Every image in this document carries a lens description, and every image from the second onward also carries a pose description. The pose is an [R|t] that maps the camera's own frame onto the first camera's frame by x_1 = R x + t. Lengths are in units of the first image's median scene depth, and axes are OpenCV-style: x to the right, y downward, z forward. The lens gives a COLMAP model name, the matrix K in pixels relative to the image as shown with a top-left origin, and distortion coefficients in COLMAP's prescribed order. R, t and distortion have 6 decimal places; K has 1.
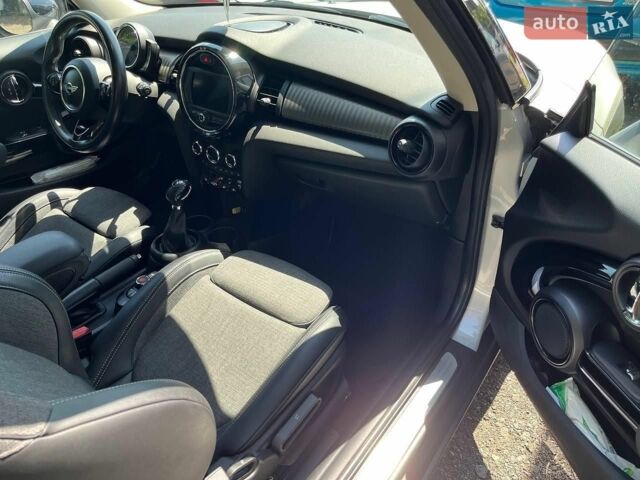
lens RADIAL K [[626.7, 0, 316.0], [0, 626.7, 224.0], [0, 0, 1]] dist [0.078308, -0.167594]
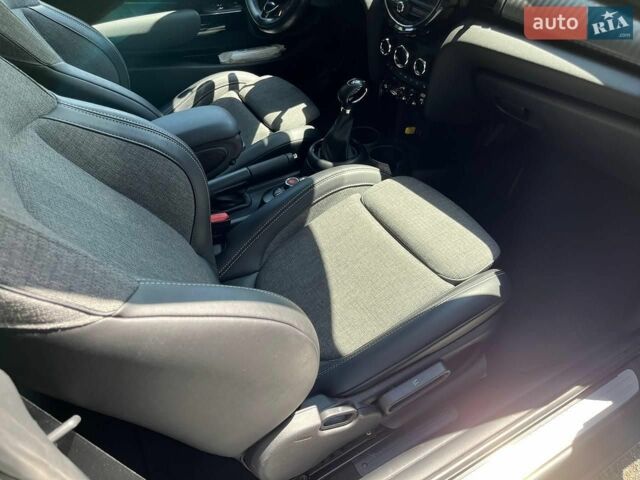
lens RADIAL K [[626.7, 0, 316.0], [0, 626.7, 224.0], [0, 0, 1]] dist [0.078308, -0.167594]
pose [[0.933188, 0.272362, -0.234476, -0.010456], [-0.246881, 0.959945, 0.132494, 0.019724], [0.261170, -0.065755, 0.963051, 0.129399]]
